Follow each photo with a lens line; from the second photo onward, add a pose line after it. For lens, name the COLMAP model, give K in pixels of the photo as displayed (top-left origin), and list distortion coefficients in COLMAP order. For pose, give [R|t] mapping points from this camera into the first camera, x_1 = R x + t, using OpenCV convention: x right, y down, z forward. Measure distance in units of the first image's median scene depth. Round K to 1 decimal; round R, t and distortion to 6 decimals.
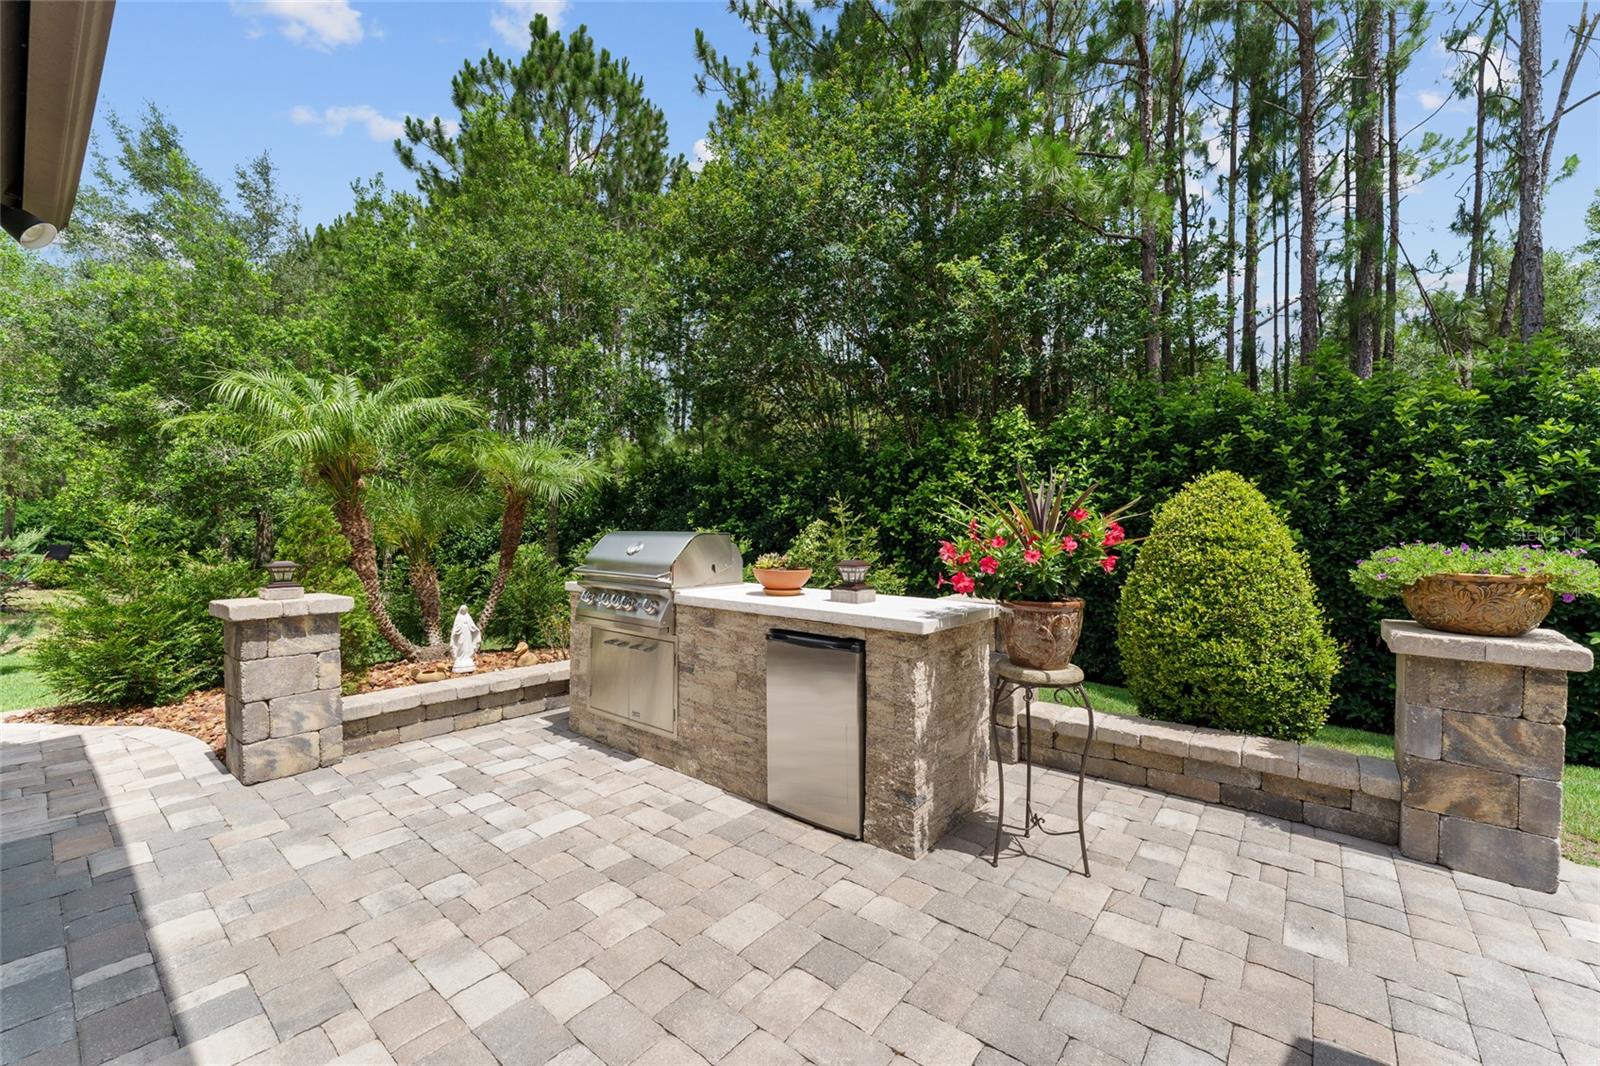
lens RADIAL K [[633.1, 0, 806.1], [0, 633.1, 538.9], [0, 0, 1]] dist [0.003625, 0.000321]
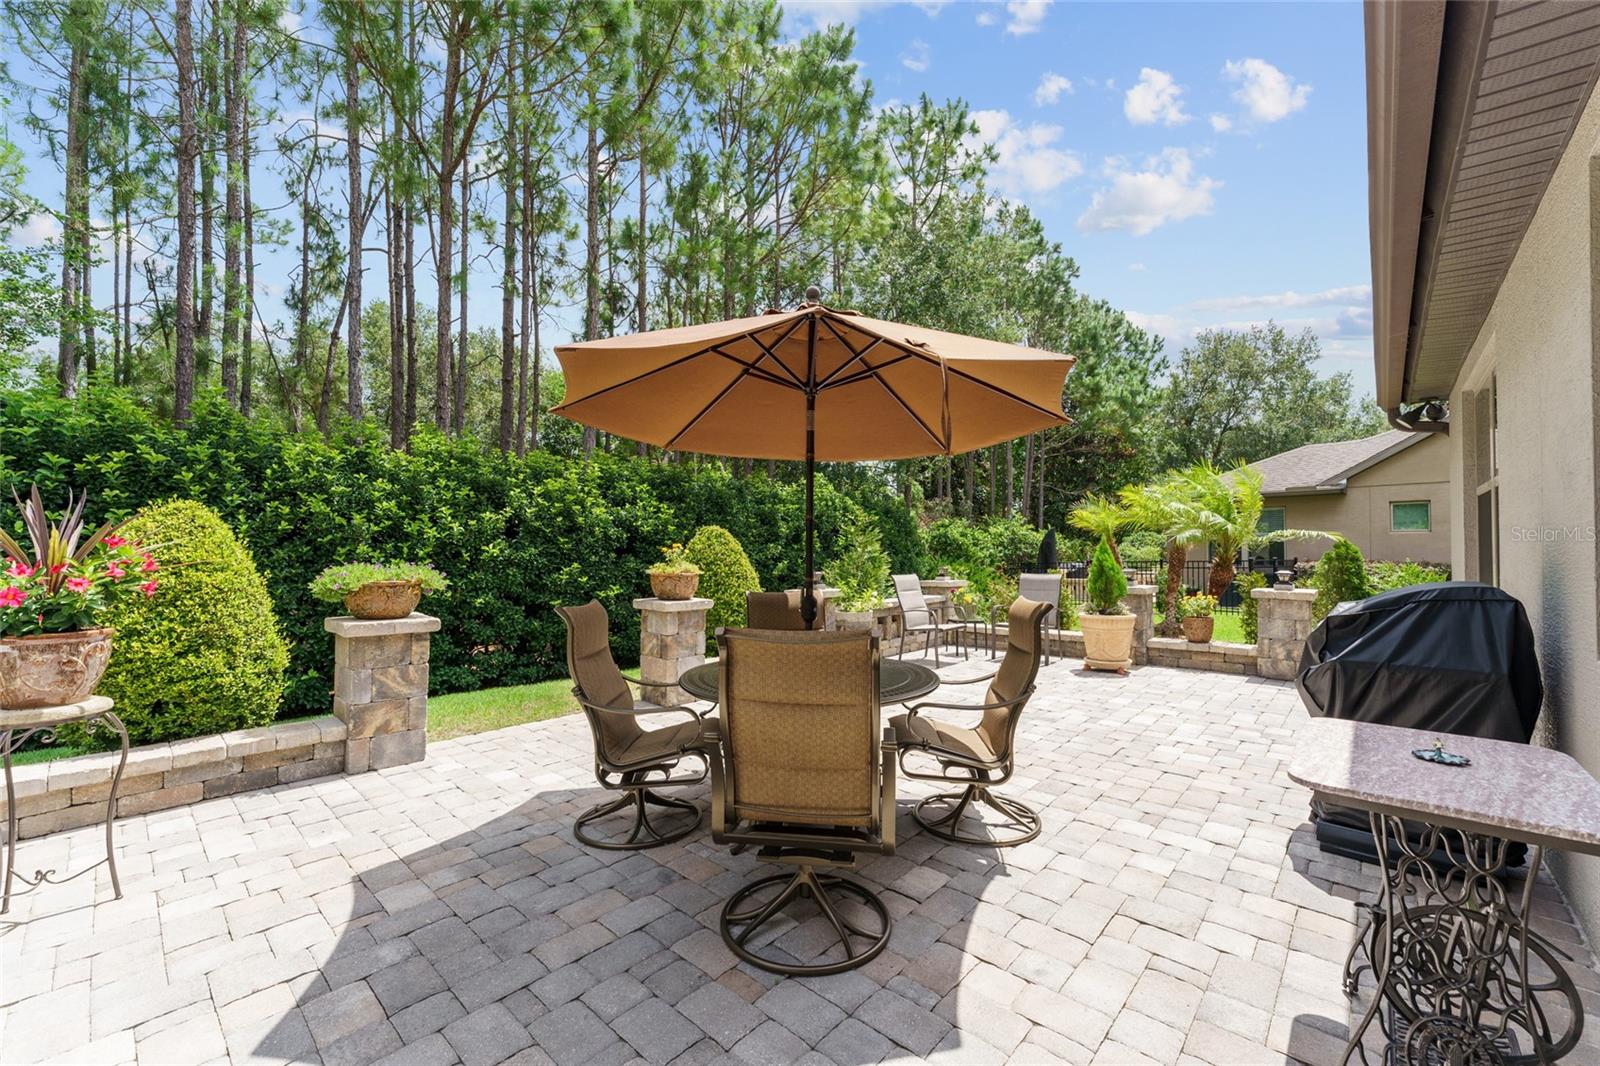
lens RADIAL K [[646.8, 0, 808.4], [0, 646.8, 548.7], [0, 0, 1]] dist [0.000694, 0.000177]
pose [[0.056465, 0.001598, 0.998403, -0.414258], [0.014216, 0.999896, -0.002405, -0.006874], [-0.998303, 0.014330, 0.056436, -0.129574]]
